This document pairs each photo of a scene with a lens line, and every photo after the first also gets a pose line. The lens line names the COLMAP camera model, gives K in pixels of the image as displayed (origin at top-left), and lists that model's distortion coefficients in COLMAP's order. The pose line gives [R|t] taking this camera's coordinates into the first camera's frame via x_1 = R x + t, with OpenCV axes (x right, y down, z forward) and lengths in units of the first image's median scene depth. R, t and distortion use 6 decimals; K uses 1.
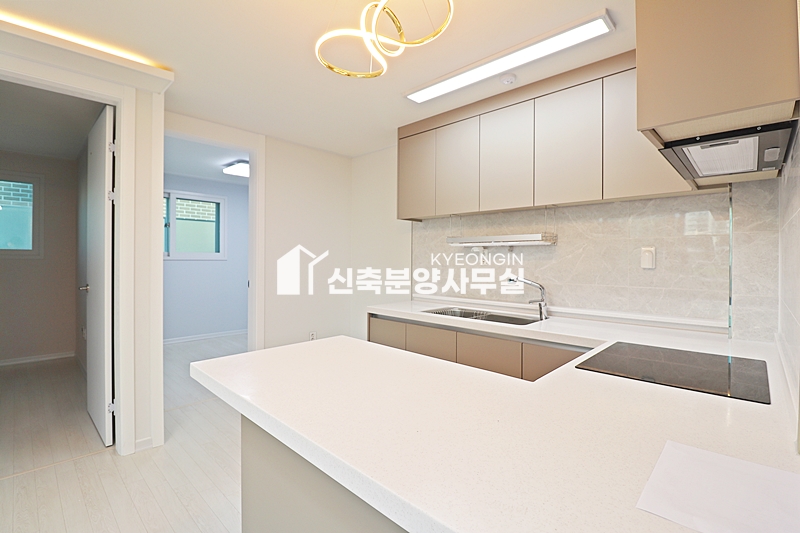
lens RADIAL K [[372.7, 0, 399.0], [0, 372.7, 259.8], [0, 0, 1]] dist [-0.009568, -0.000828]
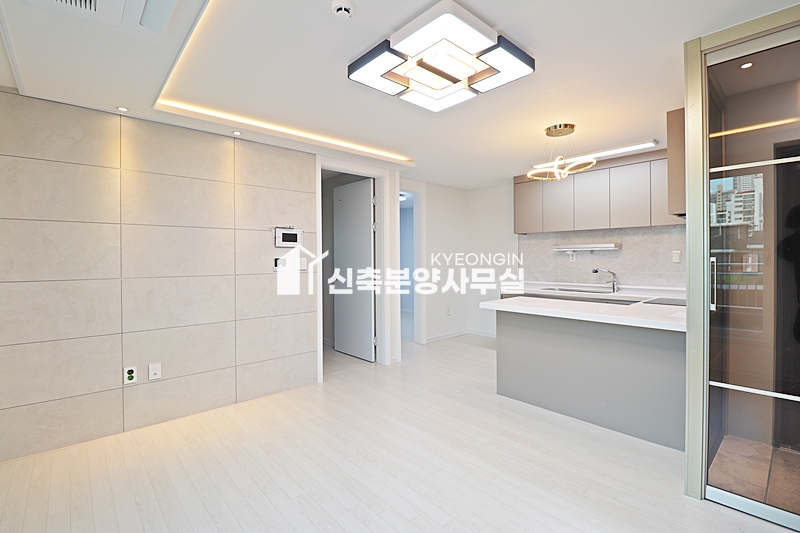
lens RADIAL K [[372.7, 0, 399.0], [0, 372.7, 259.8], [0, 0, 1]] dist [-0.009568, -0.000828]
pose [[0.997000, -0.012269, -0.076421, -0.496393], [0.012384, 0.999923, 0.001028, -0.007686], [0.076403, -0.001971, 0.997075, -0.829290]]
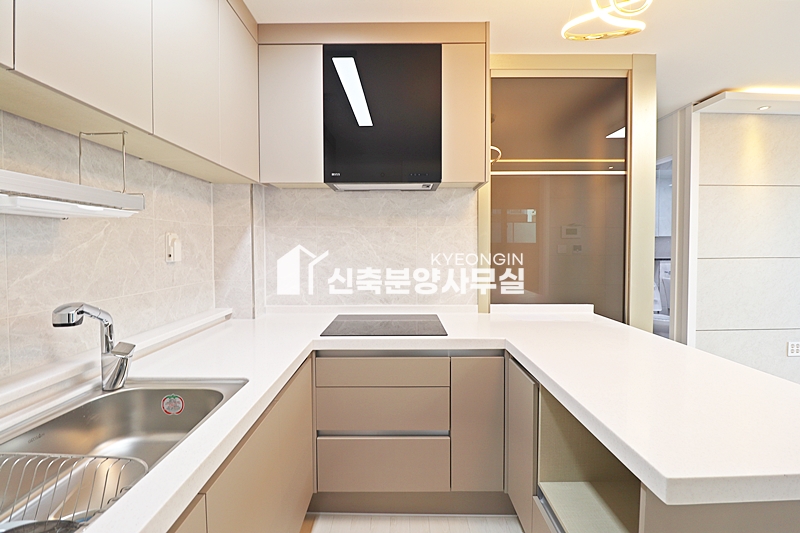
lens RADIAL K [[367.7, 0, 402.8], [0, 367.7, 259.4], [0, 0, 1]] dist [-0.001524, -0.012934]
pose [[-0.693524, -0.026390, 0.719950, -0.166519], [0.002192, 0.999247, 0.038740, -0.009099], [-0.720430, 0.028445, -0.692944, 1.069670]]
